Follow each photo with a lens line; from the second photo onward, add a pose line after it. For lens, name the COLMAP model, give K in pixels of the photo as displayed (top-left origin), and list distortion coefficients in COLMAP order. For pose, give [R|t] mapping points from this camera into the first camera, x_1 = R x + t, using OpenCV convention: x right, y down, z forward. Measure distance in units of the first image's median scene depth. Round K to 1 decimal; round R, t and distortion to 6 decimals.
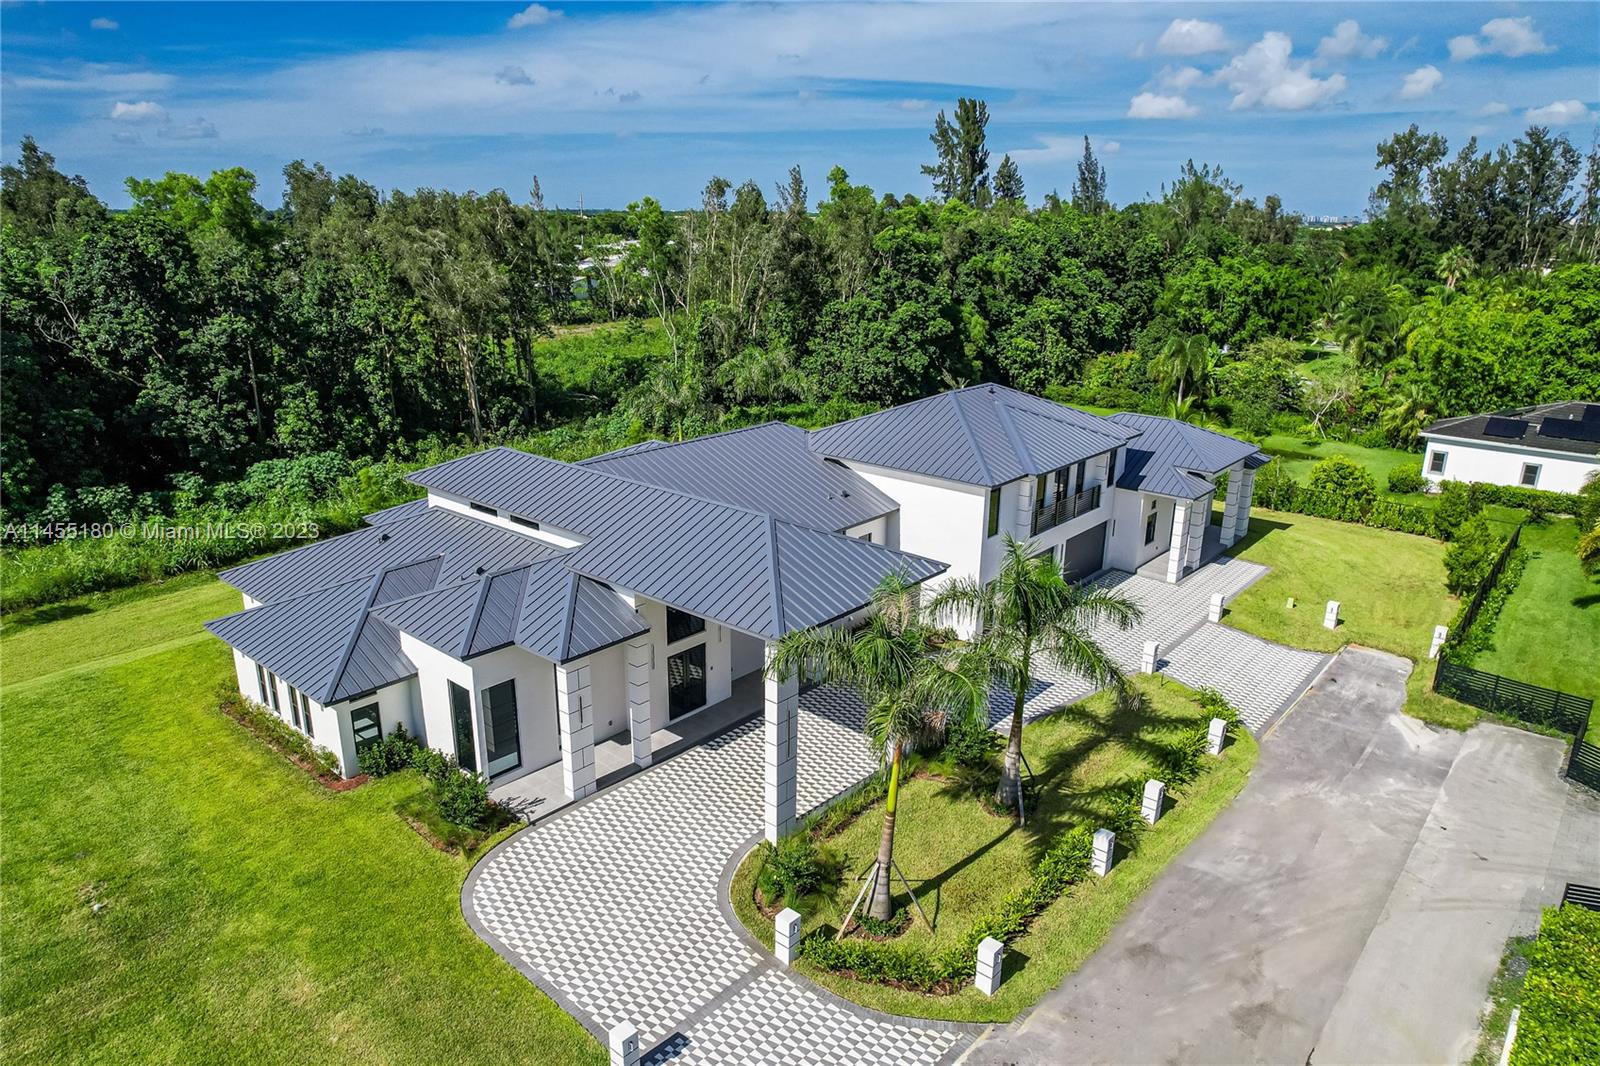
lens RADIAL K [[1020.1, 0, 794.5], [0, 1020.1, 555.6], [0, 0, 1]] dist [-0.069727, 0.061466]
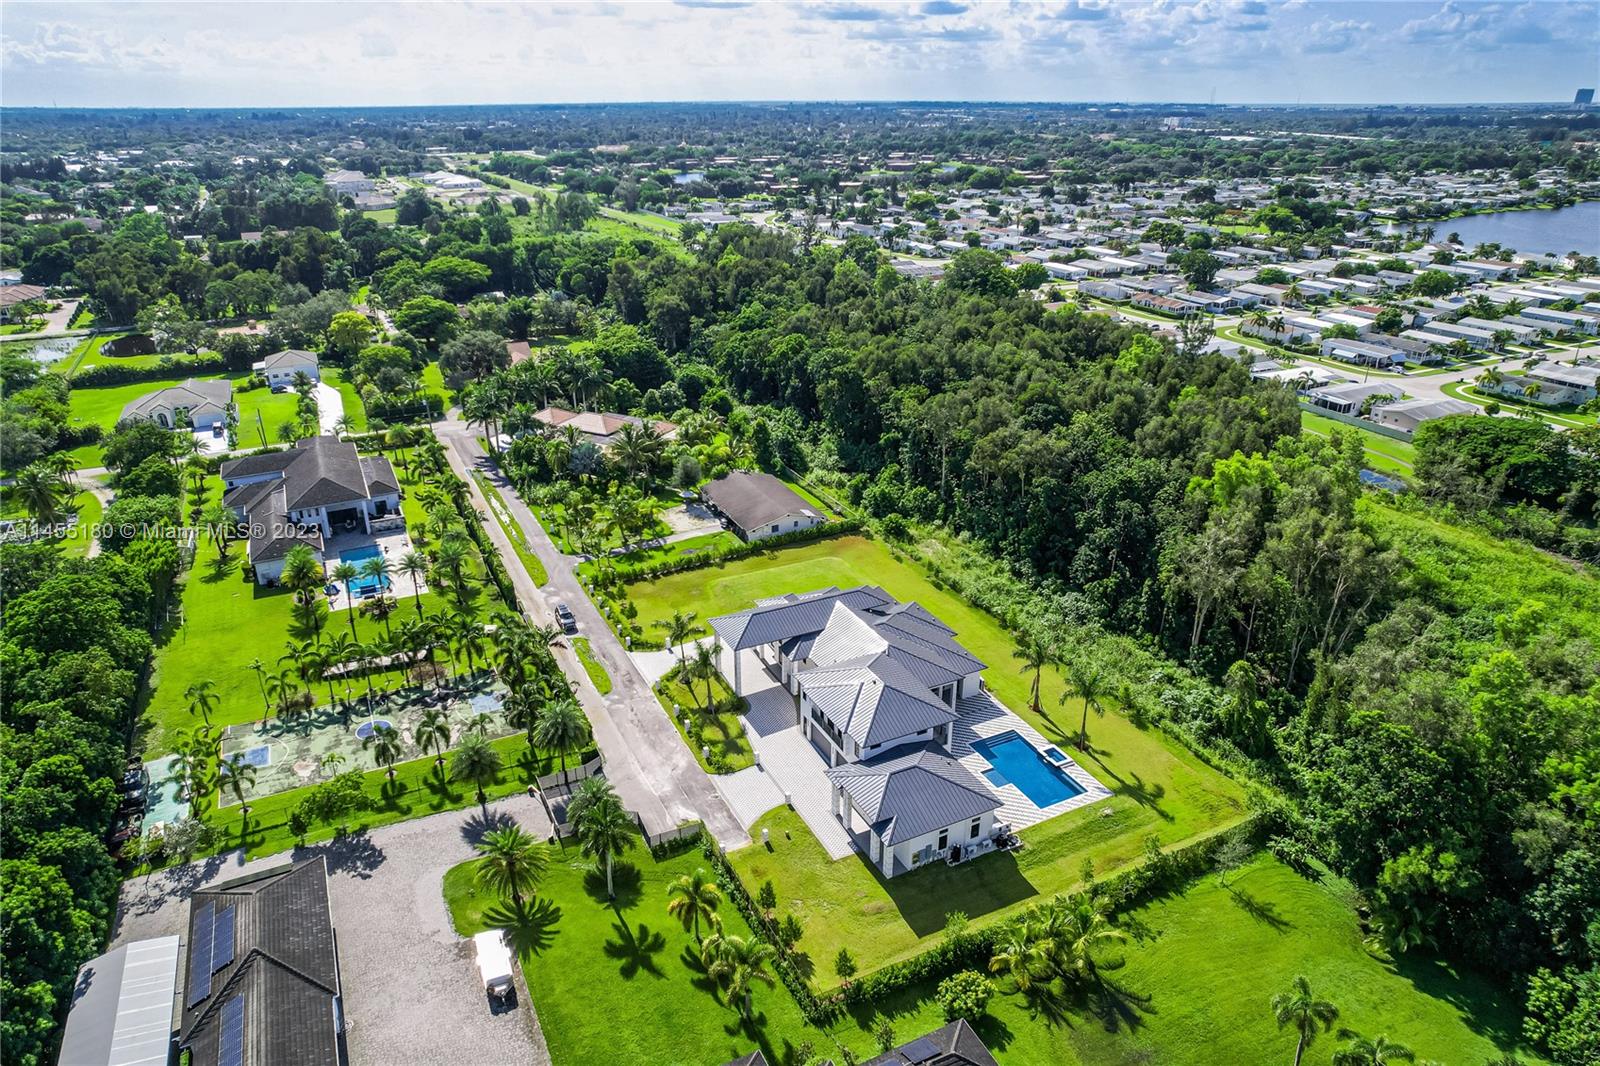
lens RADIAL K [[1020.1, 0, 794.5], [0, 1020.1, 555.6], [0, 0, 1]] dist [-0.069727, 0.061466]
pose [[-0.389795, 0.375781, -0.840743, 2.117803], [-0.290523, 0.816155, 0.499487, -1.515473], [0.873874, 0.438953, -0.208960, 1.284787]]
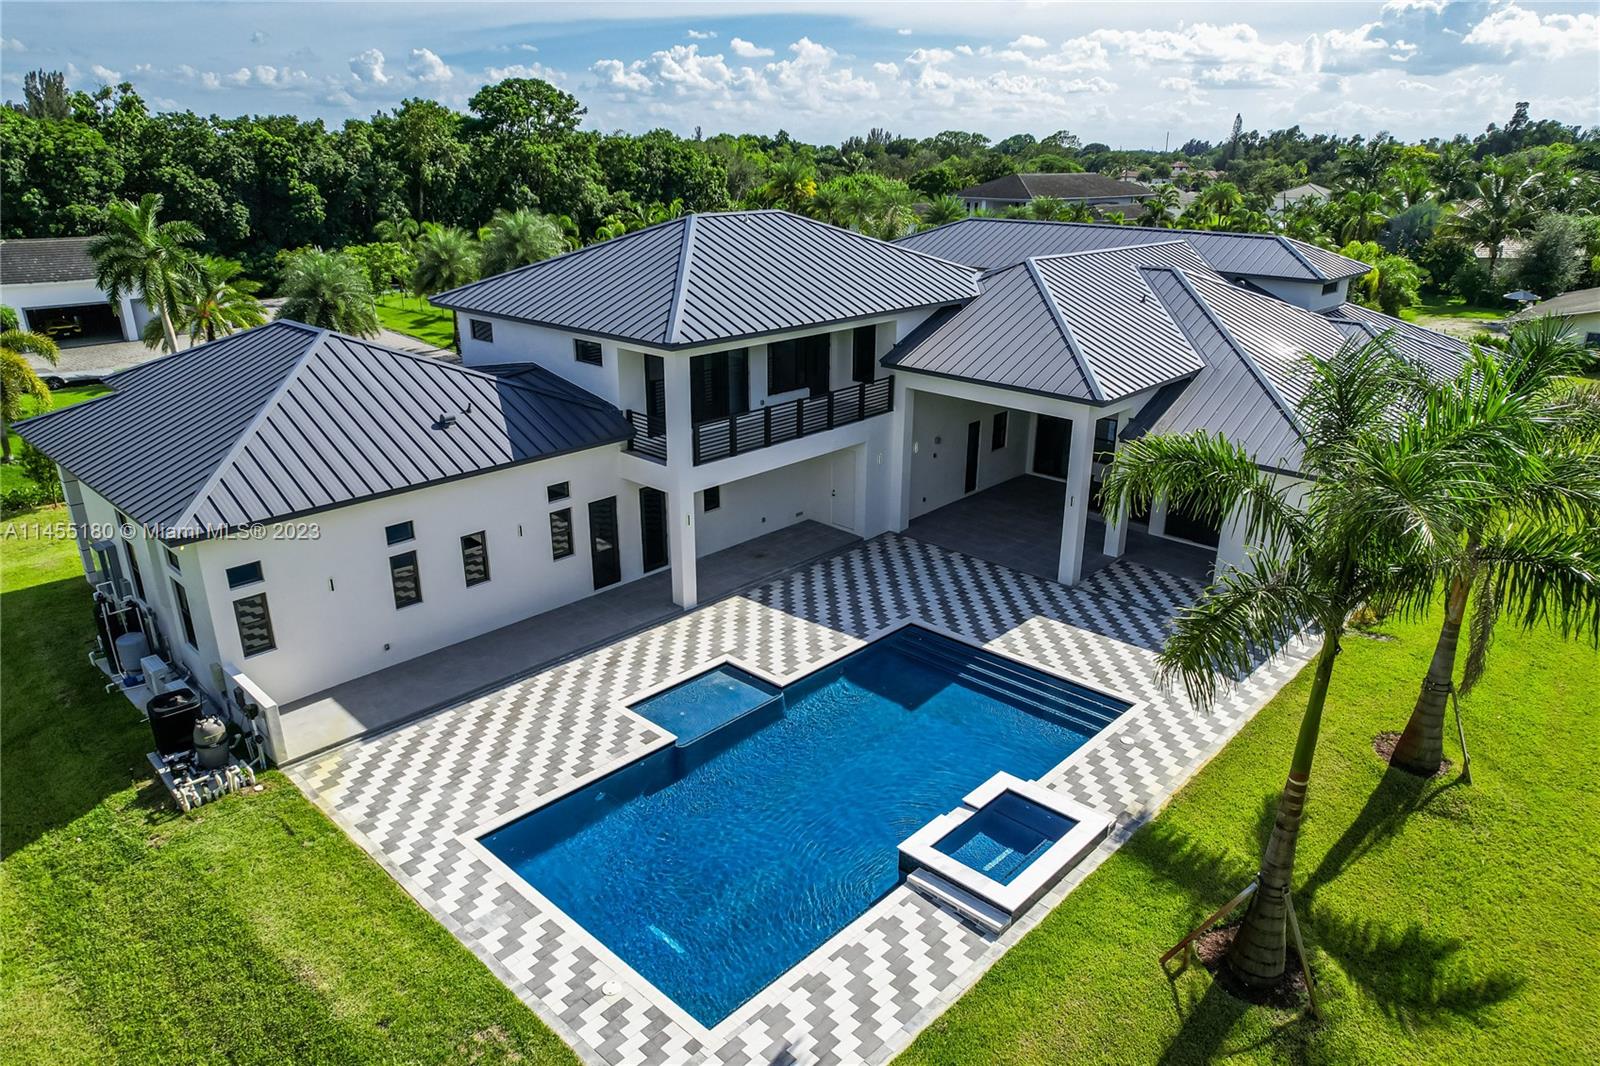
lens RADIAL K [[1042.3, 0, 800.0], [0, 1042.3, 533.0], [0, 0, 1]] dist [-0.078284, 0.065836]
pose [[-0.998983, -0.024761, 0.037688, 0.110266], [0.004018, 0.783556, 0.621308, -0.448117], [-0.044915, 0.620828, -0.782659, 1.770712]]
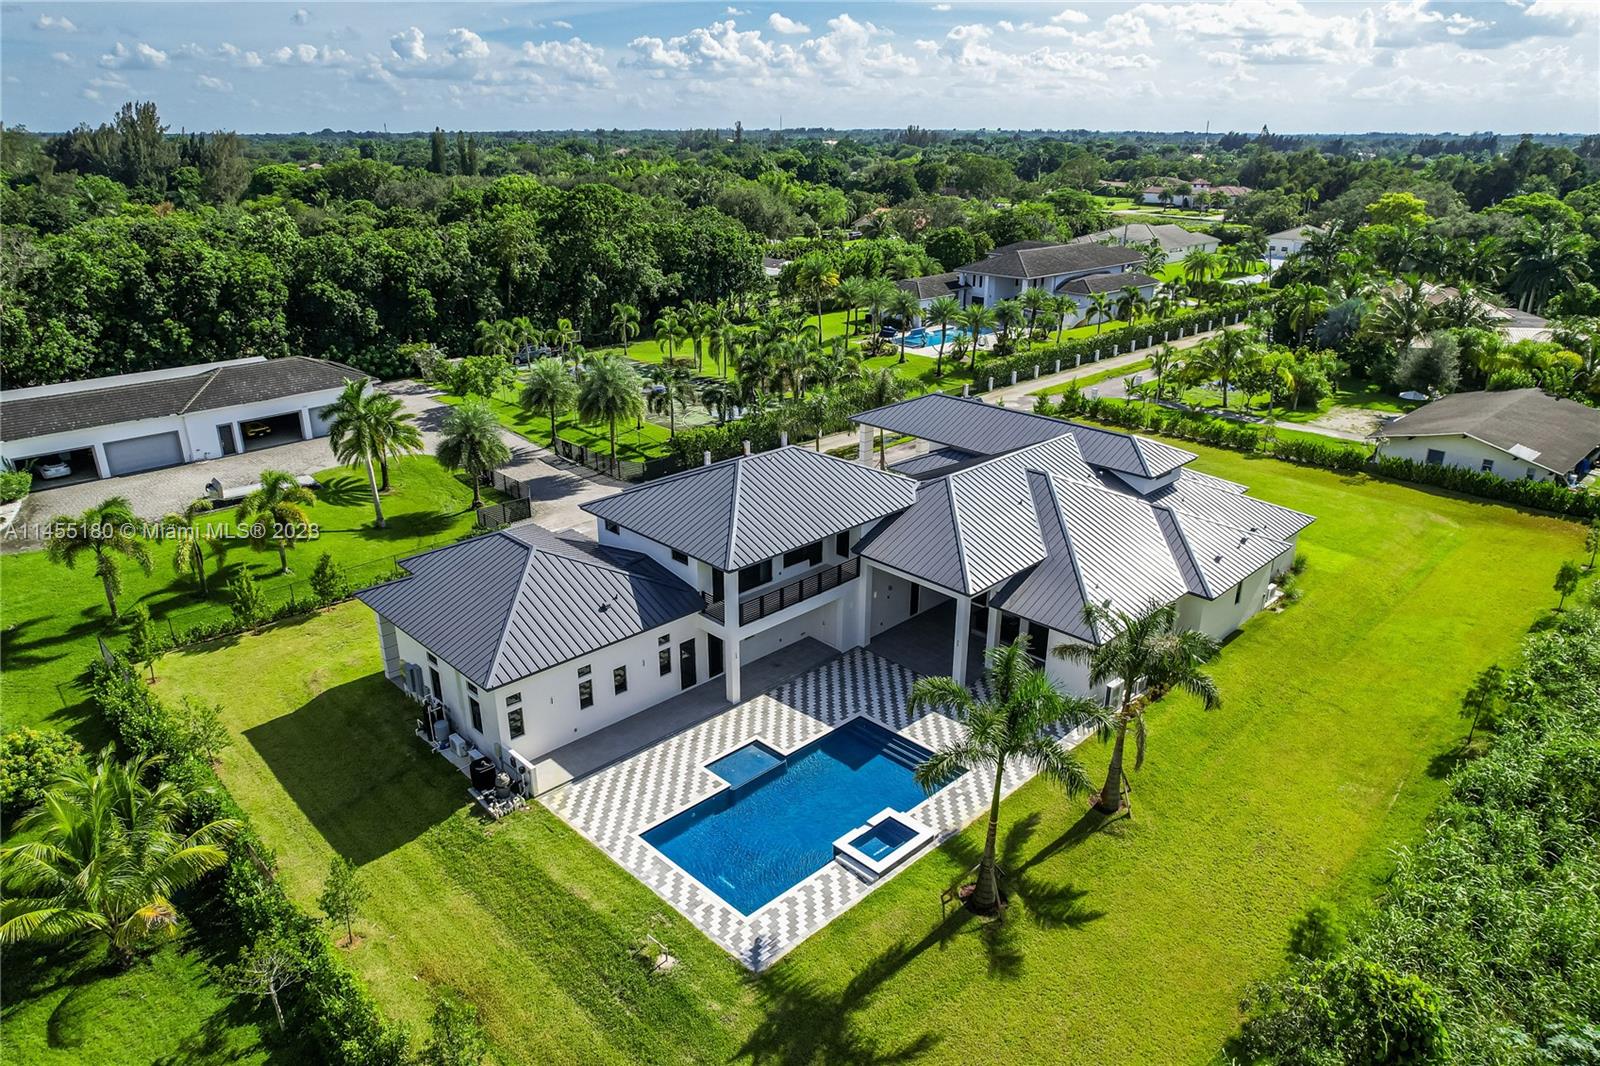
lens RADIAL K [[1042.3, 0, 800.0], [0, 1042.3, 533.0], [0, 0, 1]] dist [-0.078284, 0.065836]
pose [[-0.996769, -0.038238, 0.070636, 0.062119], [0.015478, 0.771485, 0.636060, -0.850803], [-0.078816, 0.635098, -0.768400, 2.030930]]
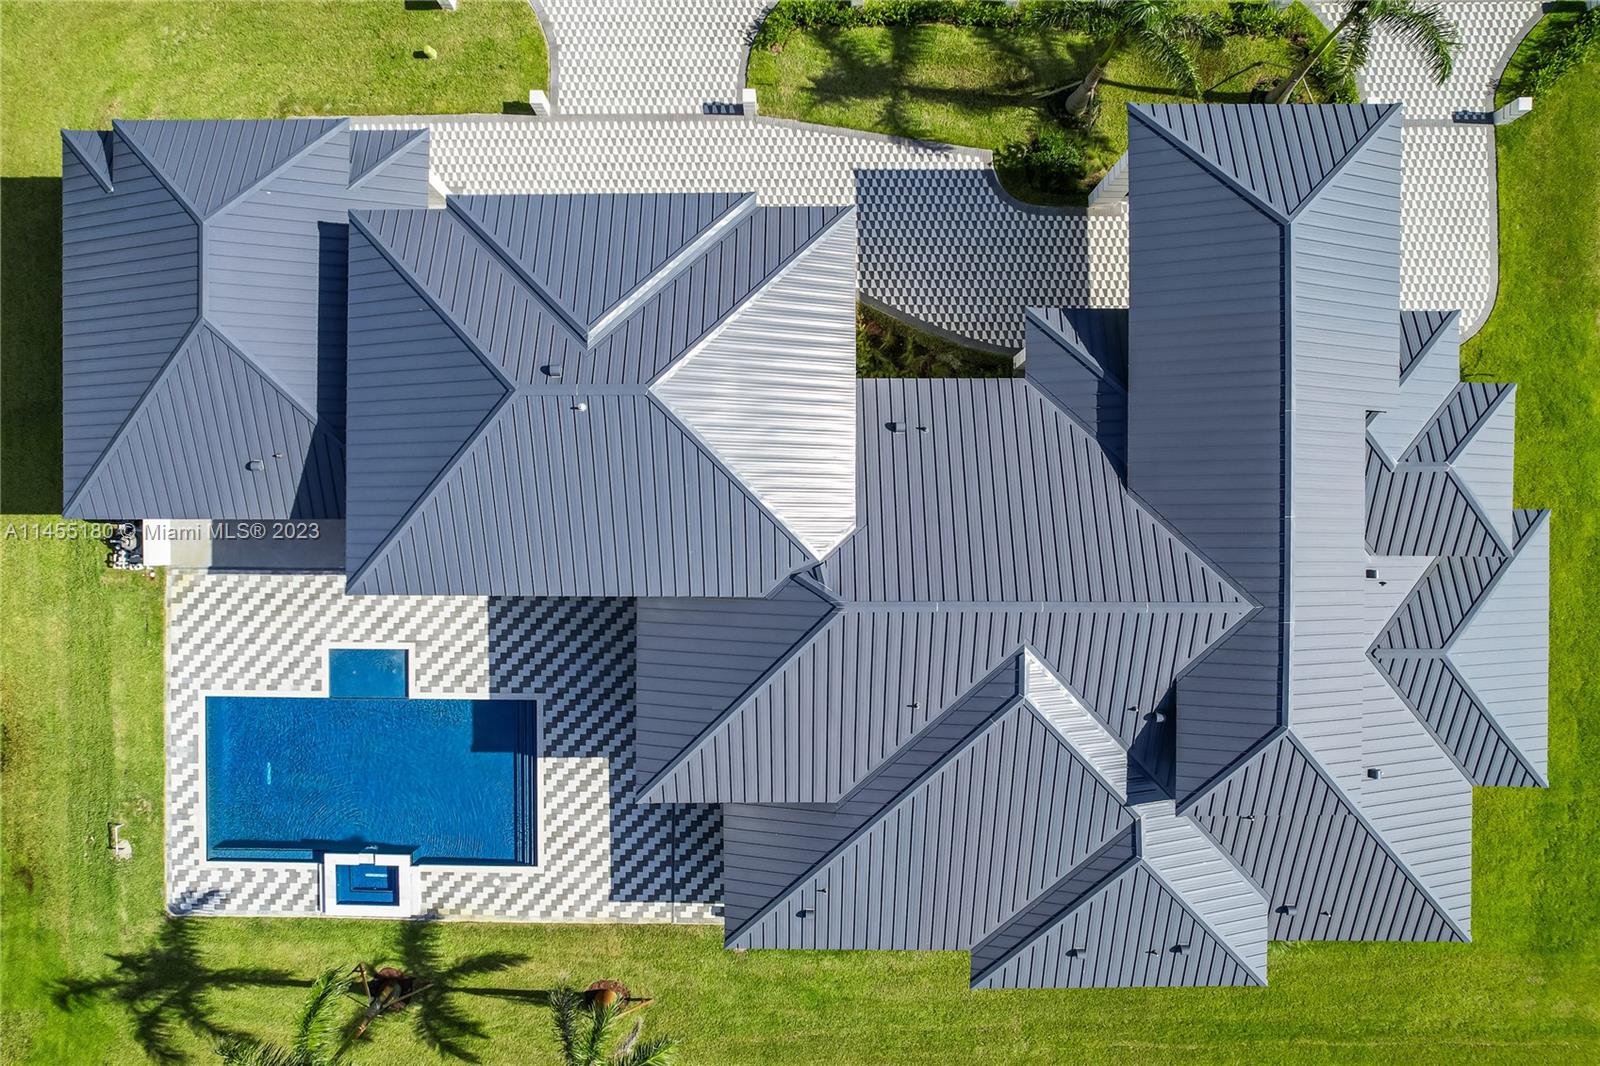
lens RADIAL K [[1020.1, 0, 794.5], [0, 1020.1, 555.6], [0, 0, 1]] dist [-0.069727, 0.061466]
pose [[-0.650651, -0.759246, -0.014065, 0.032828], [0.238535, -0.221931, 0.945435, -0.745023], [-0.720940, 0.611794, 0.325506, 0.849168]]
